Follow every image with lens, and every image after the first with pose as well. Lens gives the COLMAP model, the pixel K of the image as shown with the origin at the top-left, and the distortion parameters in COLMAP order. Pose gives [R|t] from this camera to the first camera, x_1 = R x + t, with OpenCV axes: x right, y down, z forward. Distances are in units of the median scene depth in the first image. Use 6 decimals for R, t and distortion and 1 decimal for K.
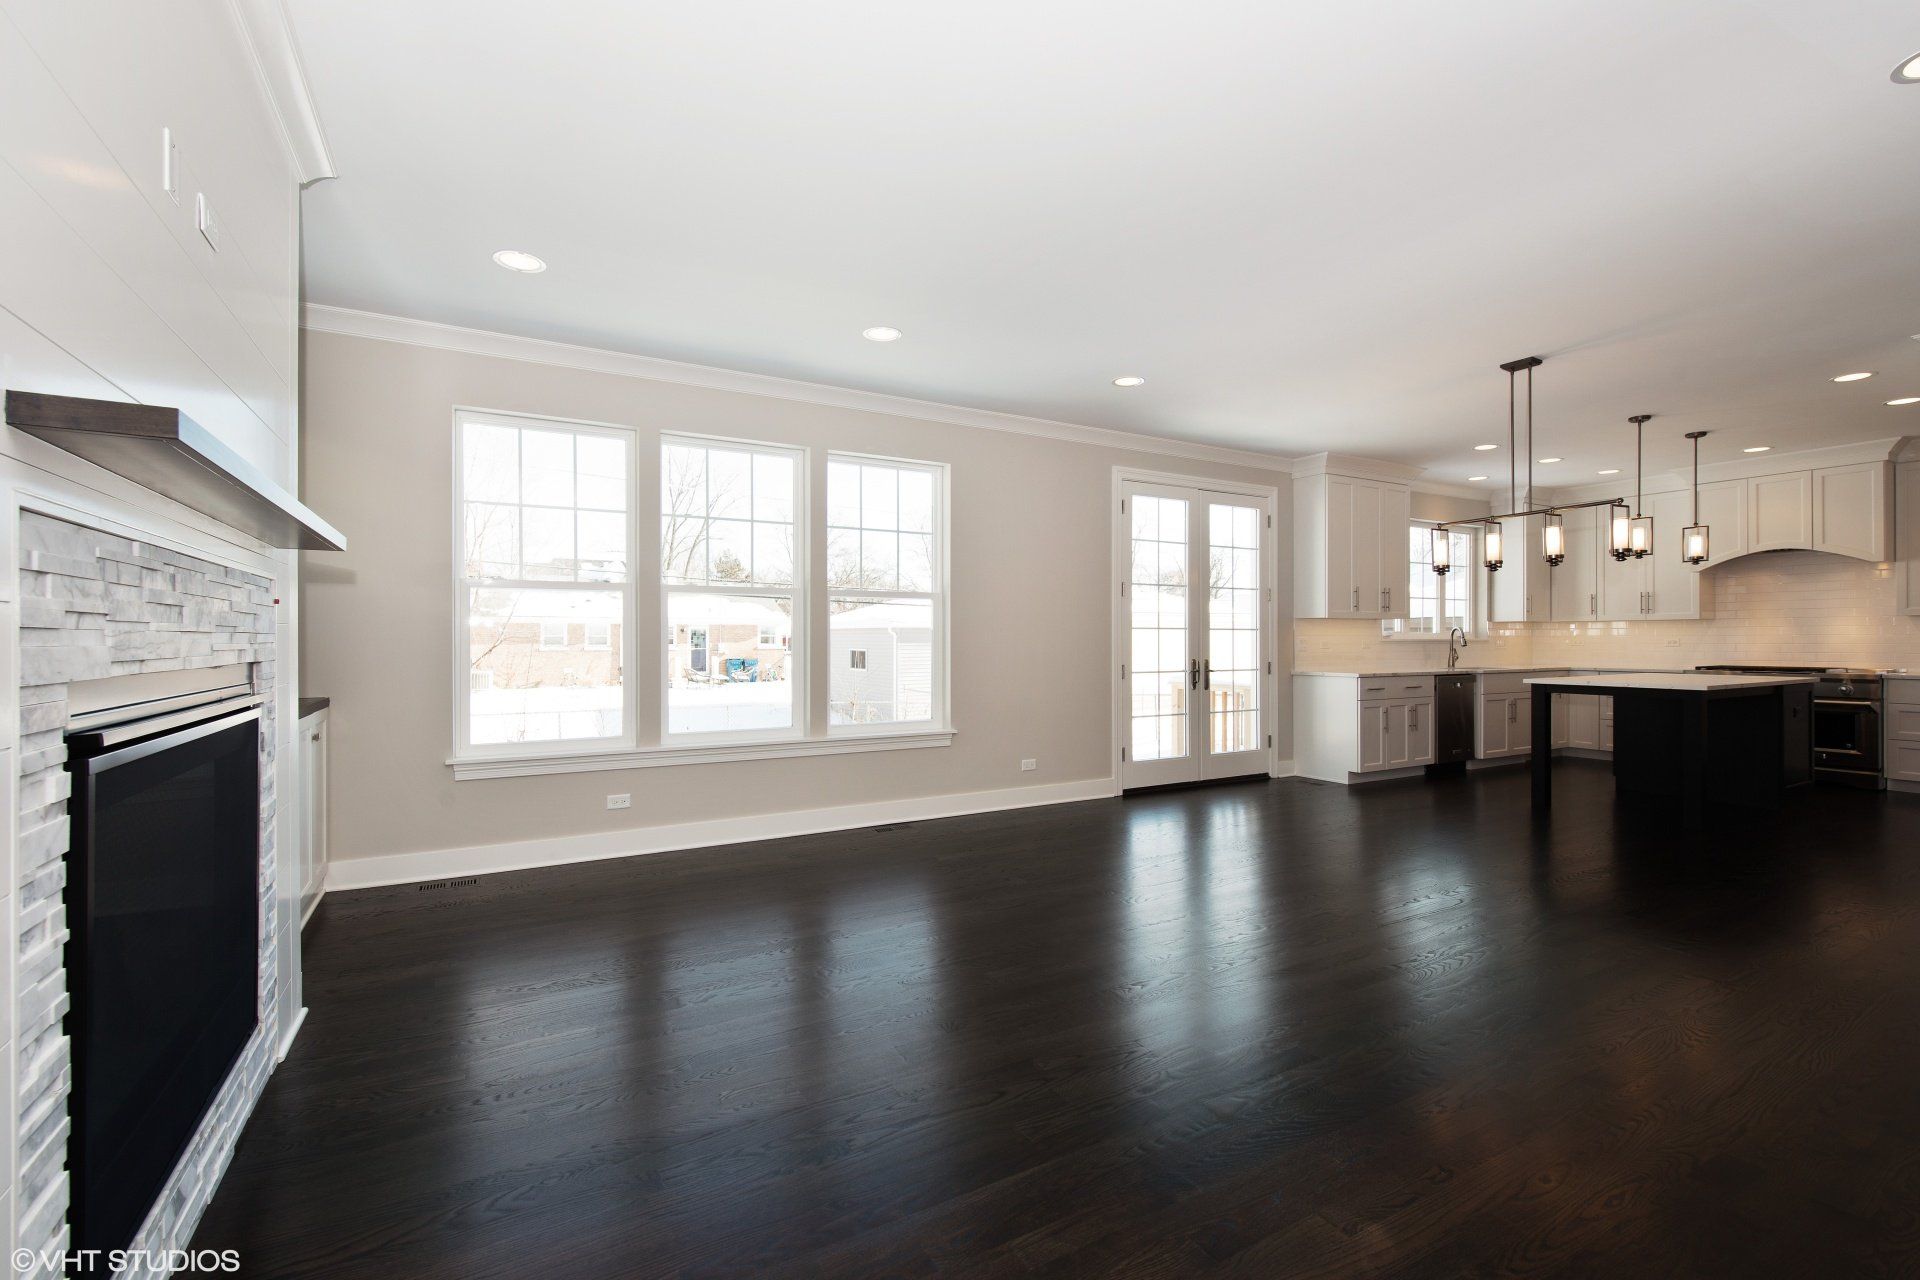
lens RADIAL K [[827.7, 0, 962.3], [0, 827.7, 638.7], [0, 0, 1]] dist [0.011674, -0.001903]
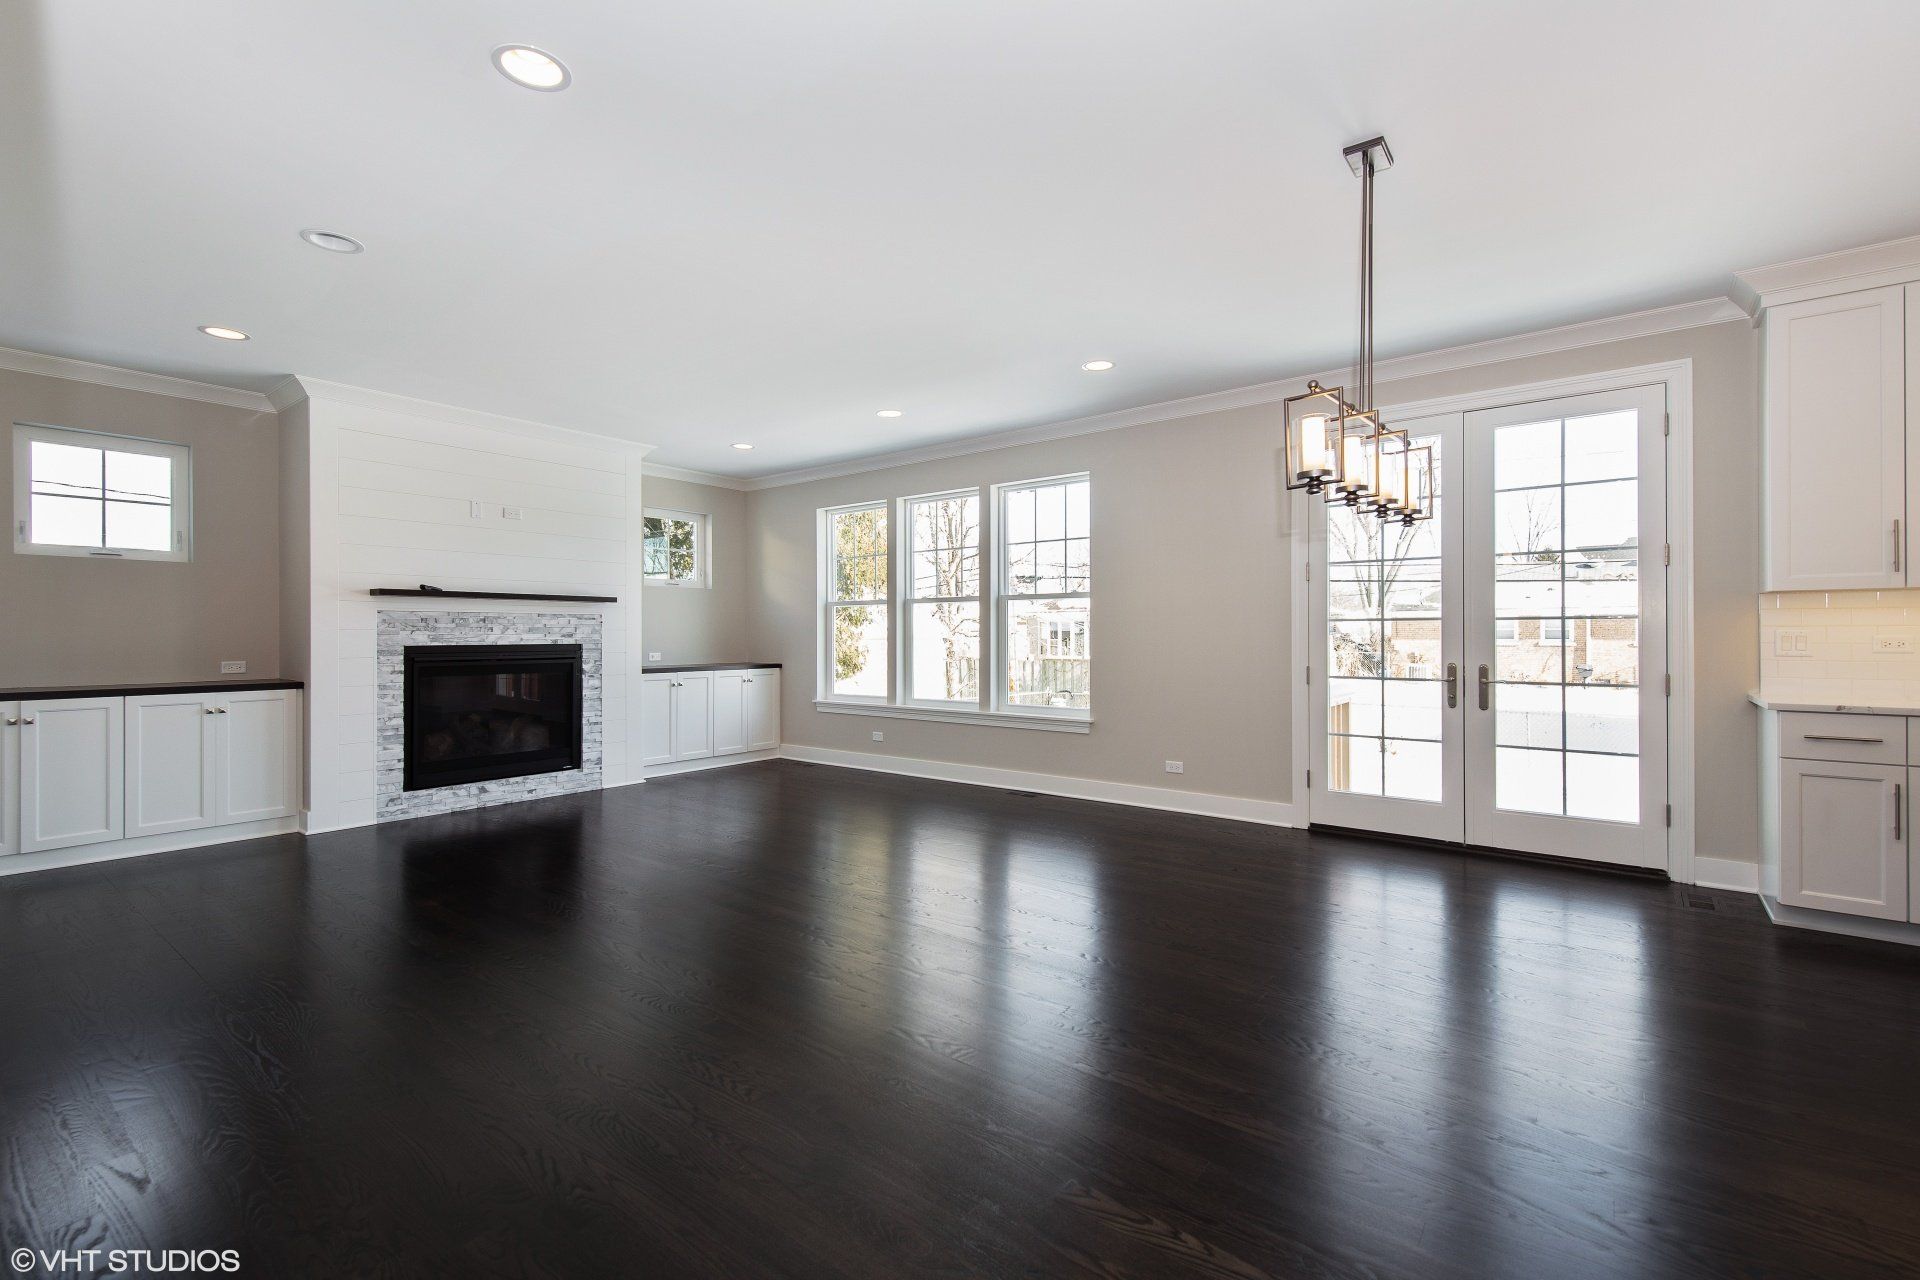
lens RADIAL K [[827.7, 0, 949.6], [0, 827.7, 635.6], [0, 0, 1]] dist [0.011674, -0.001903]
pose [[0.376485, -0.000231, -0.926422, 0.722143], [0.001730, 0.999998, 0.000454, 0.000863], [0.926421, -0.001774, 0.376485, 0.339102]]
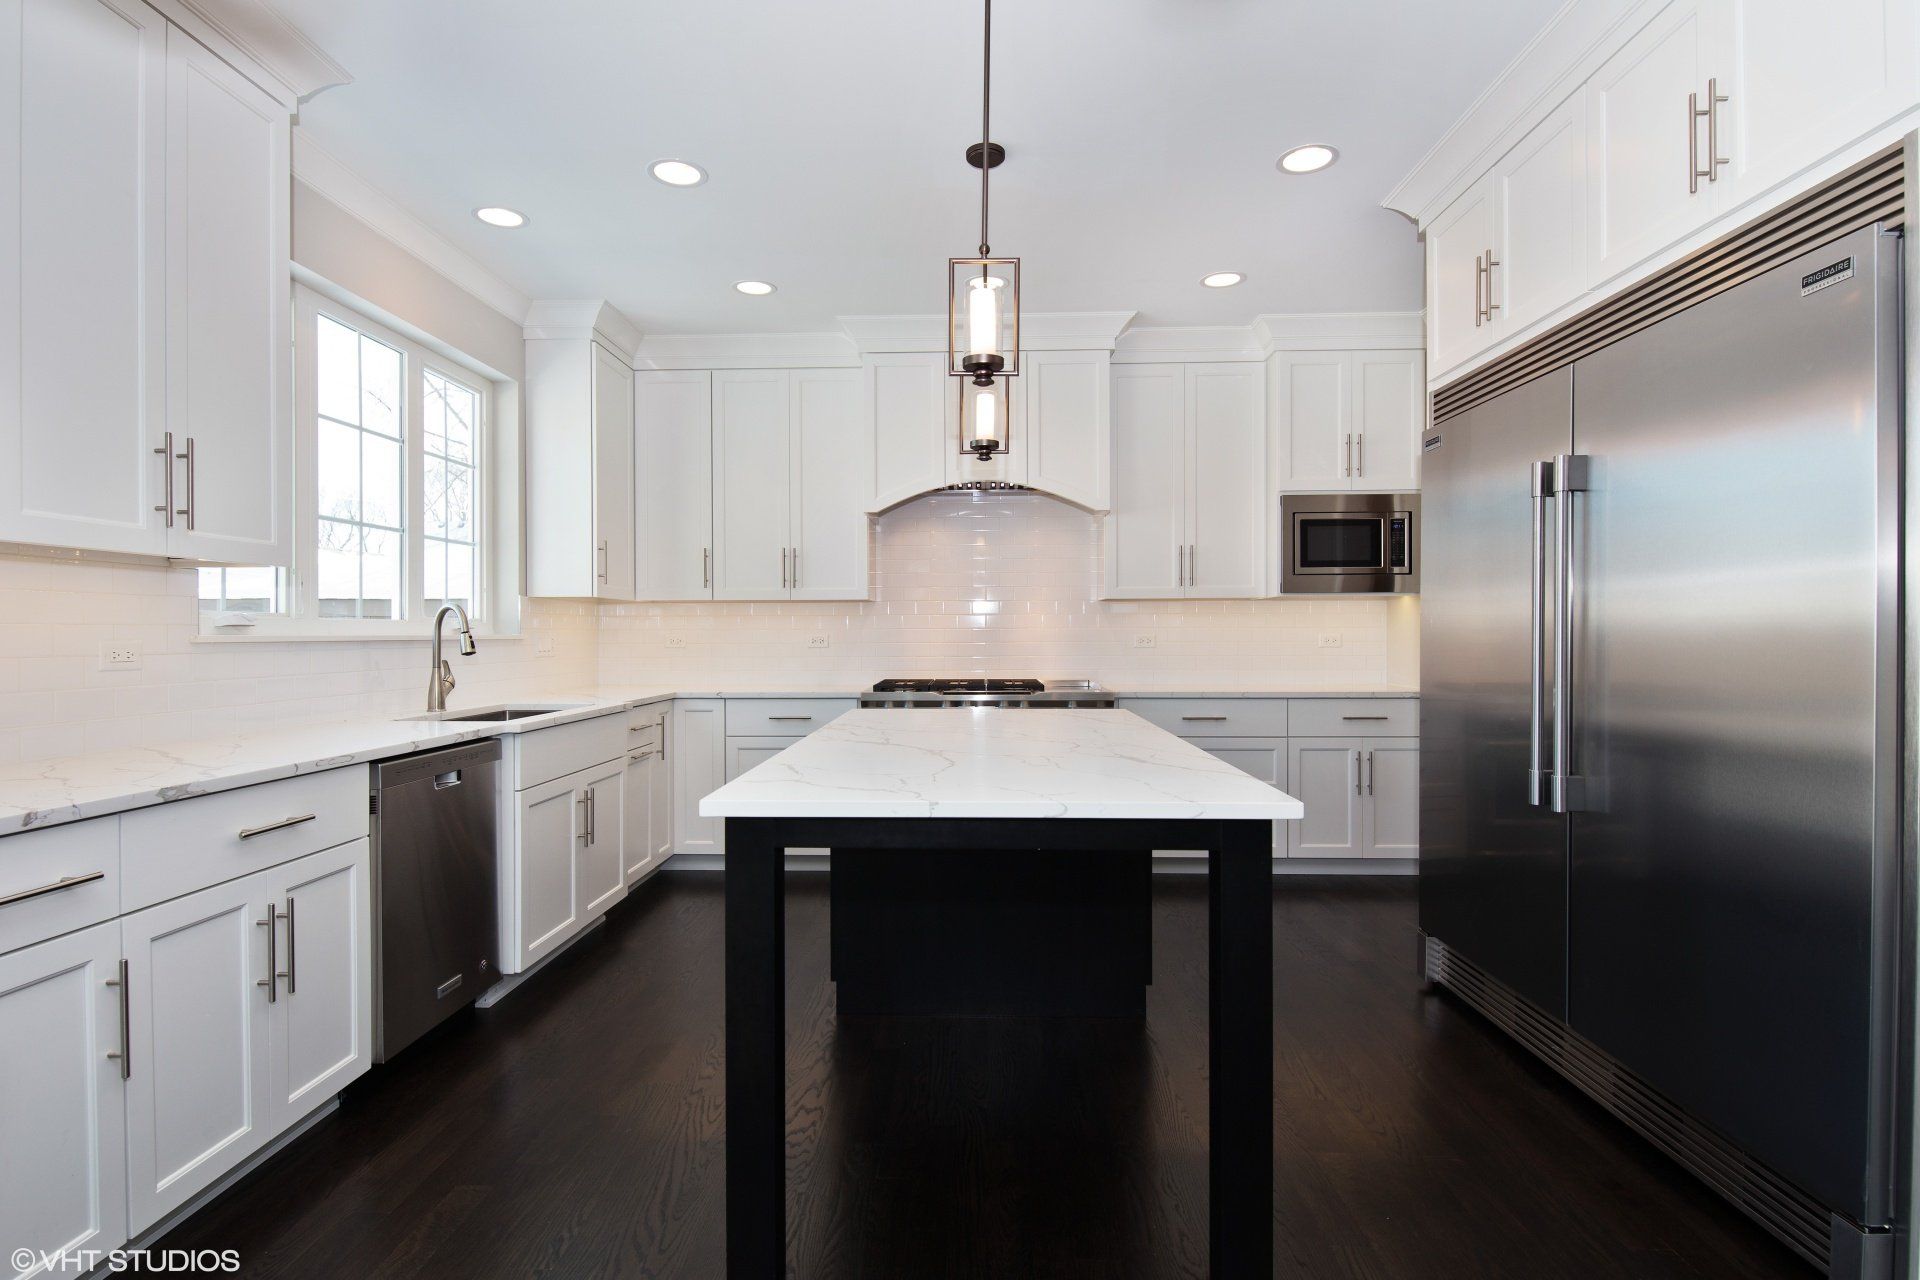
lens RADIAL K [[950.2, 0, 944.7], [0, 950.2, 646.4], [0, 0, 1]] dist [-0.008883, -0.000804]
pose [[0.531758, -0.007712, 0.846861, 0.412599], [0.000390, 0.999961, 0.008862, 0.002013], [-0.846896, -0.004382, 0.531740, 0.684180]]
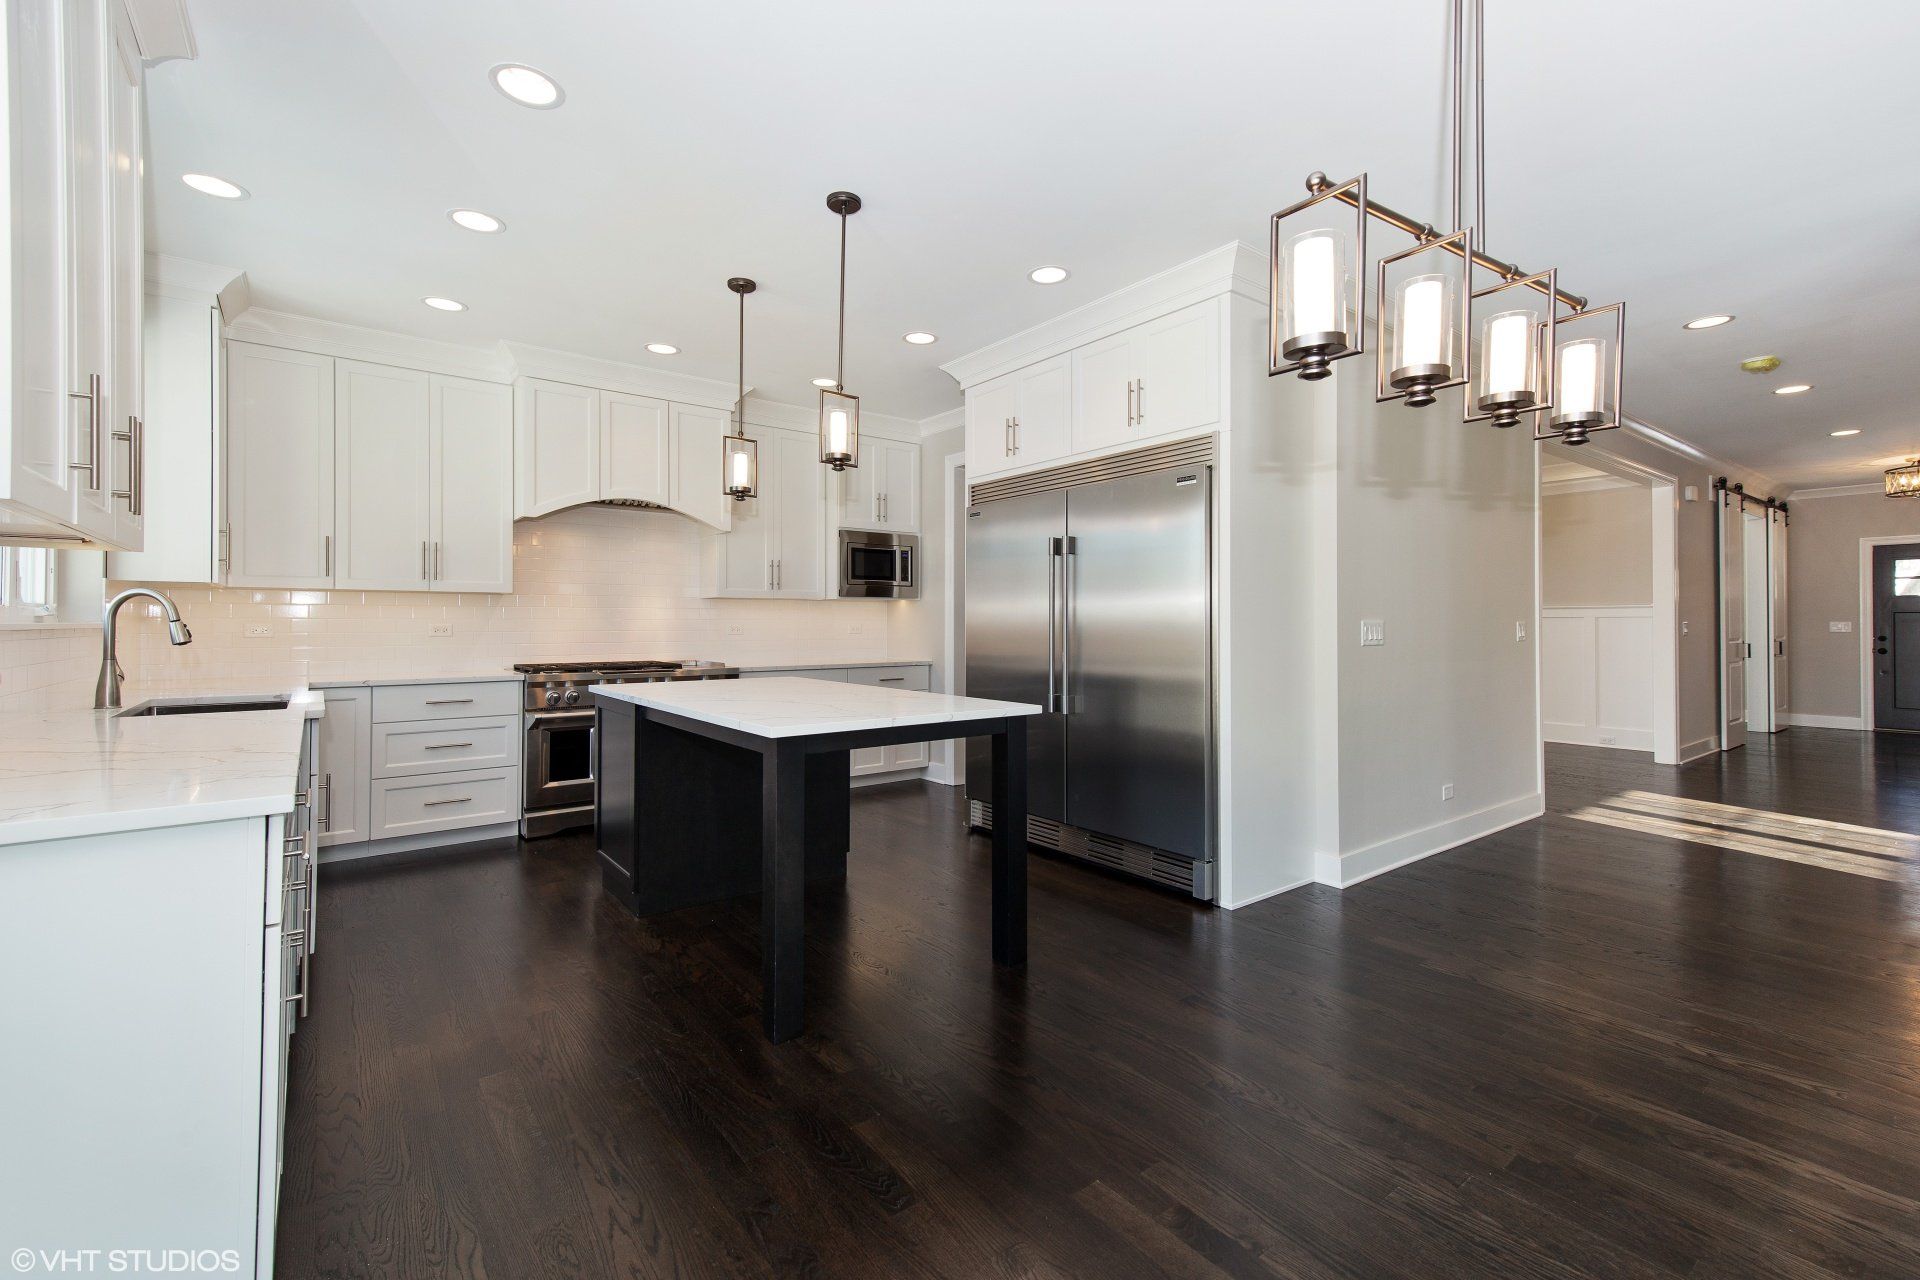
lens RADIAL K [[827.7, 0, 960.0], [0, 827.7, 625.5], [0, 0, 1]] dist [0.011674, -0.001903]
pose [[-0.139822, 0.001914, 0.990175, 0.242546], [-0.000148, 0.999998, -0.001954, 0.002071], [-0.990177, -0.000420, -0.139822, 0.834417]]
